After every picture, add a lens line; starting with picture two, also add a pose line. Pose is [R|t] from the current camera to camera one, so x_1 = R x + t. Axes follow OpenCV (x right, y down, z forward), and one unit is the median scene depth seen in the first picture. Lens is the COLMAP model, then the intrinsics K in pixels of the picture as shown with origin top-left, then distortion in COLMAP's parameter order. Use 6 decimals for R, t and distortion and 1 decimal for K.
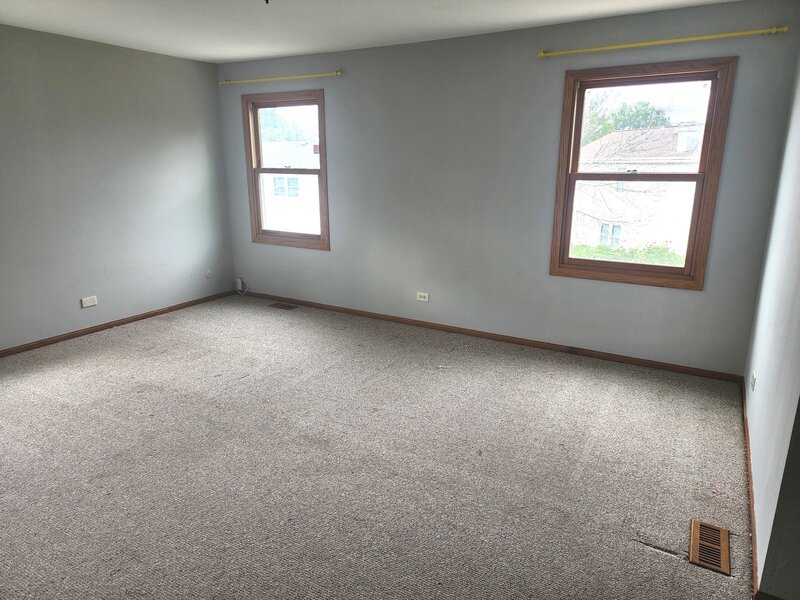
lens RADIAL K [[534.8, 0, 390.2], [0, 534.8, 302.1], [0, 0, 1]] dist [0.055376, -0.001108]
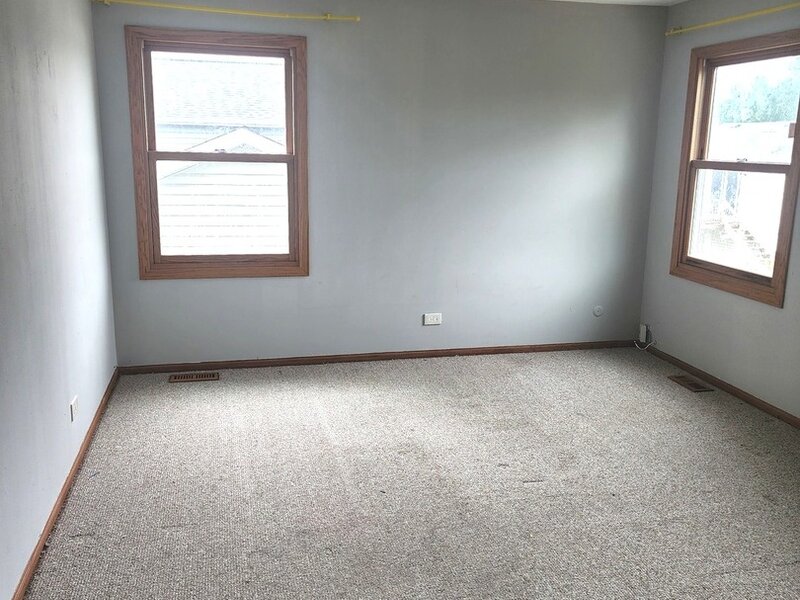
lens RADIAL K [[705.3, 0, 400.0], [0, 705.3, 300.0], [0, 0, 1]] dist [0.036594, -0.007946]
pose [[0.710980, 0.169341, -0.682518, 0.108230], [-0.203139, 0.978653, 0.031205, -0.046228], [0.673232, 0.116460, 0.730202, 0.184572]]
